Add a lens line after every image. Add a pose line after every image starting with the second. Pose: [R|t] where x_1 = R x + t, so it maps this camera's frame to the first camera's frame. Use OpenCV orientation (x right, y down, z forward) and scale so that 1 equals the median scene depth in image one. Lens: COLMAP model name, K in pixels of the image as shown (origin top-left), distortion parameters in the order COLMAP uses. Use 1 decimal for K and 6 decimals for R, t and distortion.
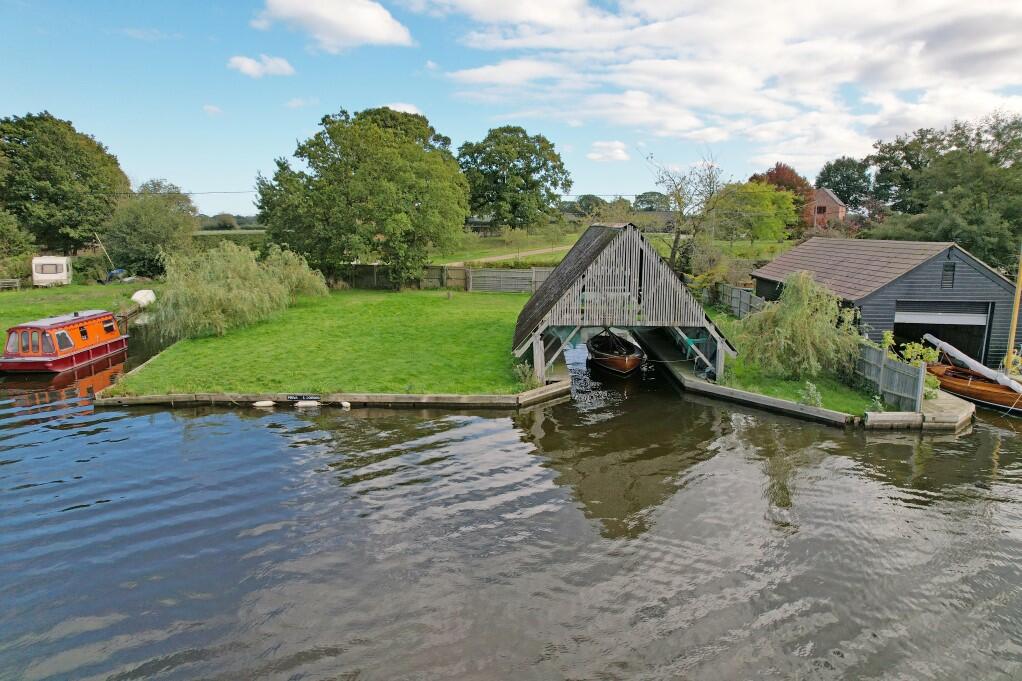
lens RADIAL K [[661.1, 0, 517.9], [0, 661.1, 341.6], [0, 0, 1]] dist [-0.078537, 0.072692]
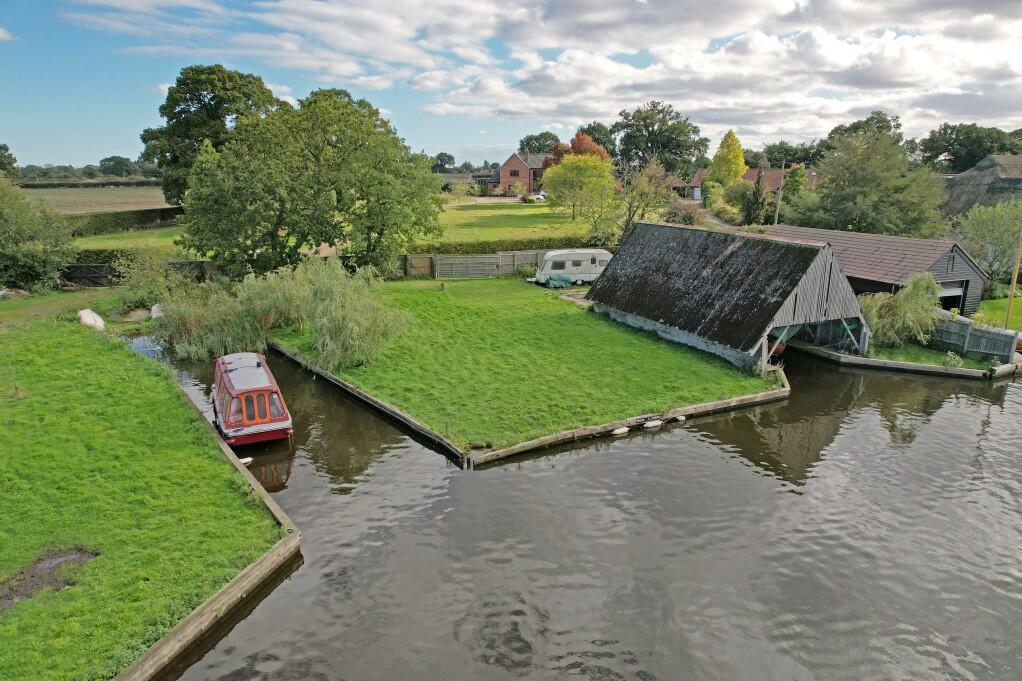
lens RADIAL K [[661.1, 0, 517.9], [0, 661.1, 341.6], [0, 0, 1]] dist [-0.078537, 0.072692]
pose [[0.893871, -0.113384, 0.433750, -0.902477], [0.079206, 0.992211, 0.096142, -0.151814], [-0.441273, -0.051583, 0.895889, 0.108322]]
